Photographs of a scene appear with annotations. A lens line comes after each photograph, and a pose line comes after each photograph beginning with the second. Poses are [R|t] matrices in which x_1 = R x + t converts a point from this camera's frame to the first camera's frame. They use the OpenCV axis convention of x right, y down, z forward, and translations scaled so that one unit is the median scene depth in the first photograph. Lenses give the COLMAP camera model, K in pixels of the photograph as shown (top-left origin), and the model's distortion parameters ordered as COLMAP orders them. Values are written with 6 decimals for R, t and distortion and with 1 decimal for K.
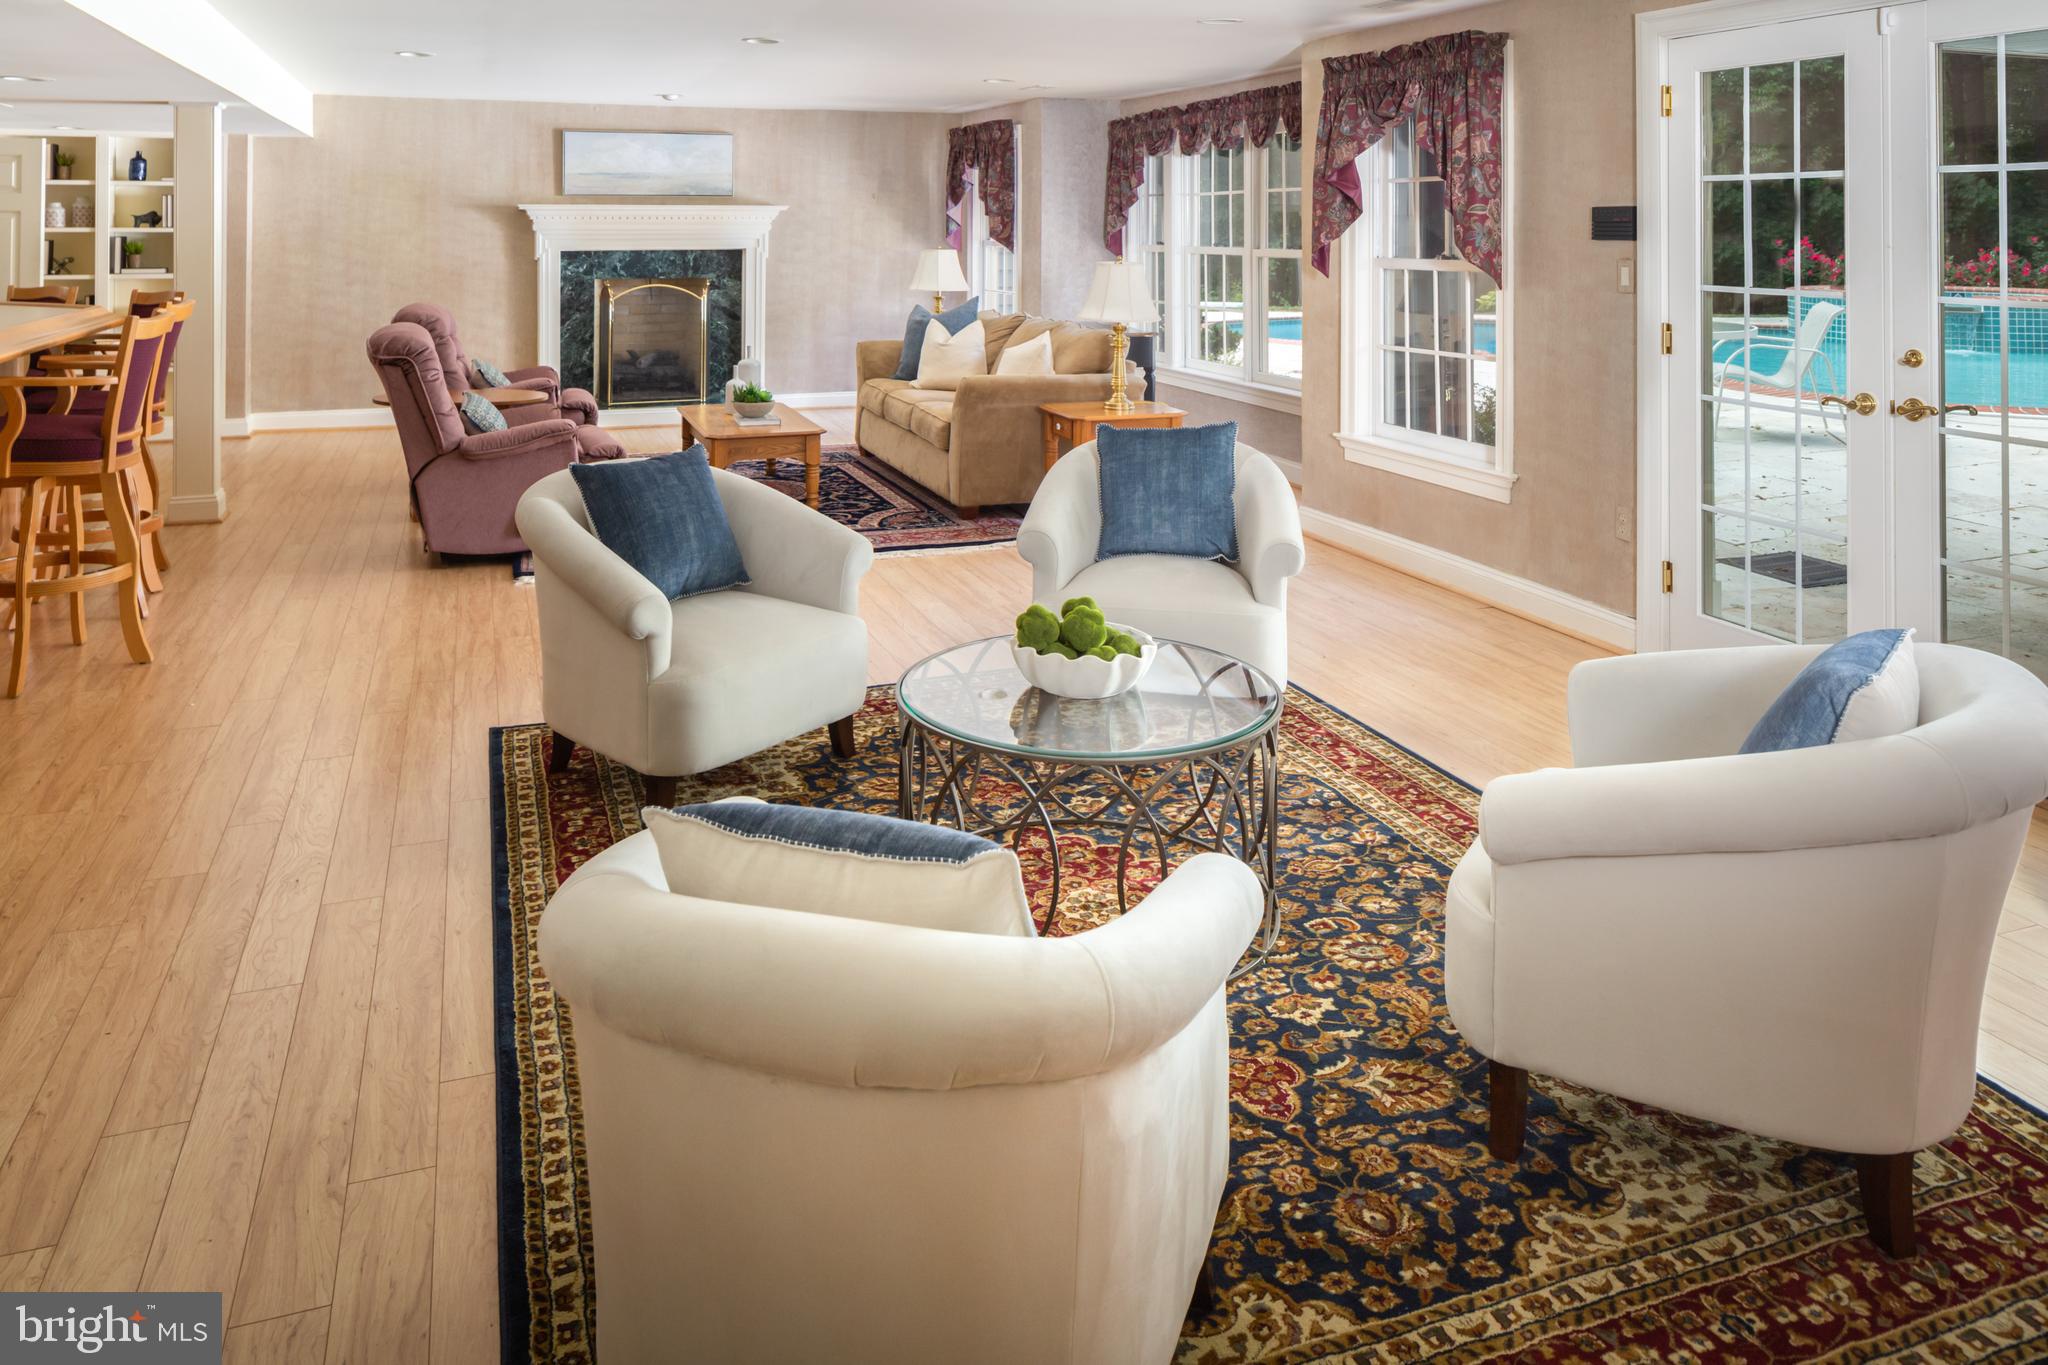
lens RADIAL K [[1470.3, 0, 1025.0], [0, 1470.3, 657.4], [0, 0, 1]] dist [-0.022141, -0.002325]
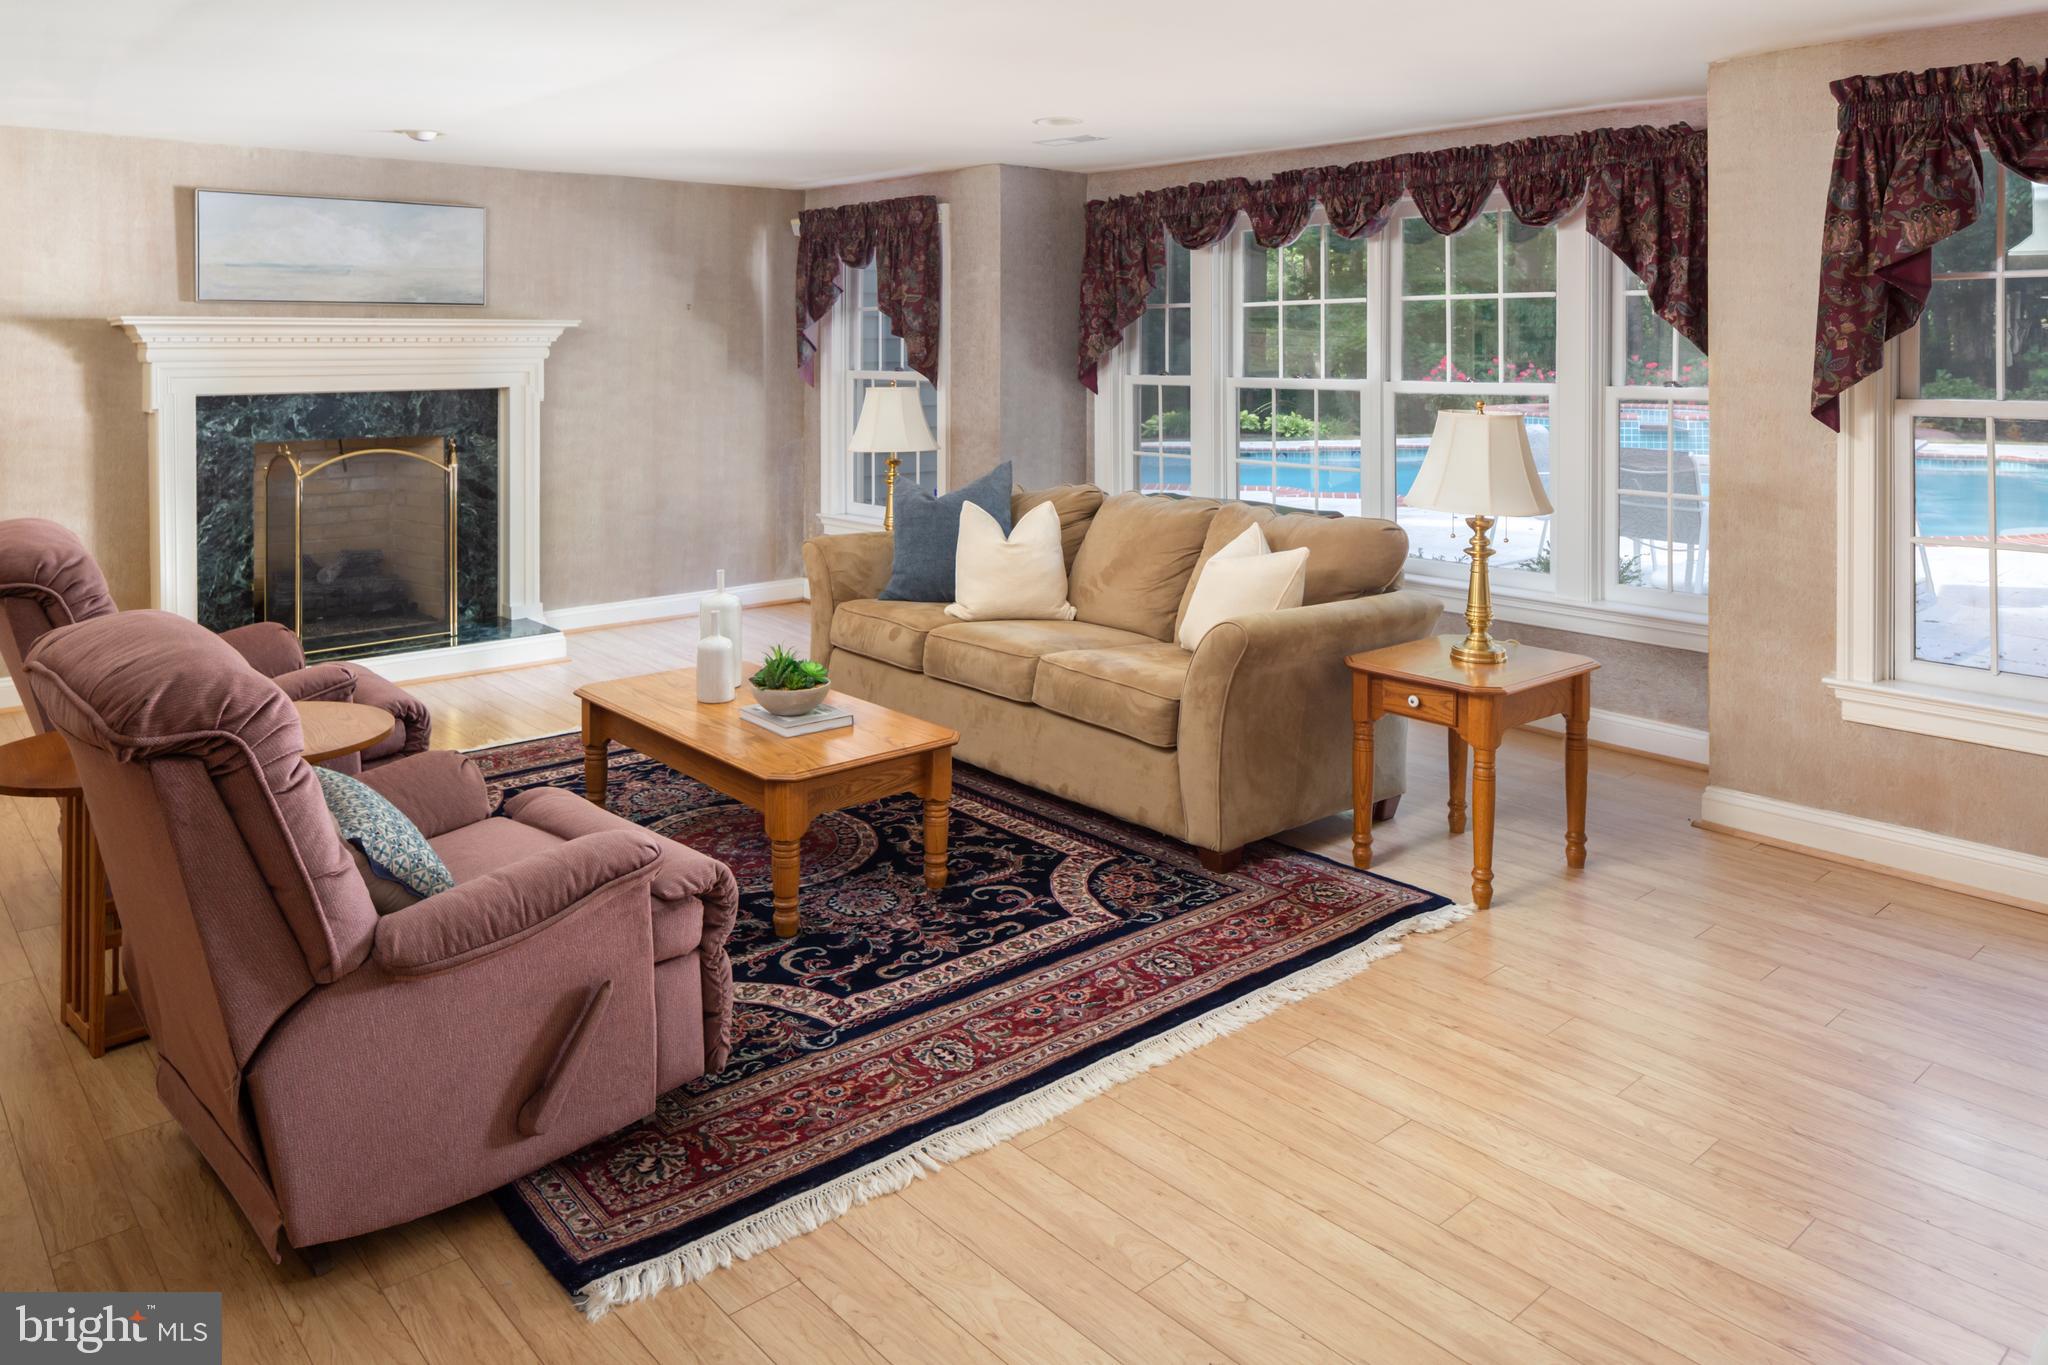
lens RADIAL K [[1470.3, 0, 1025.0], [0, 1470.3, 657.4], [0, 0, 1]] dist [-0.022141, -0.002325]
pose [[0.937275, -0.074764, 0.340478, -0.212827], [0.101805, 0.992856, -0.062235, -0.107078], [-0.333393, 0.092994, 0.938190, 0.364516]]
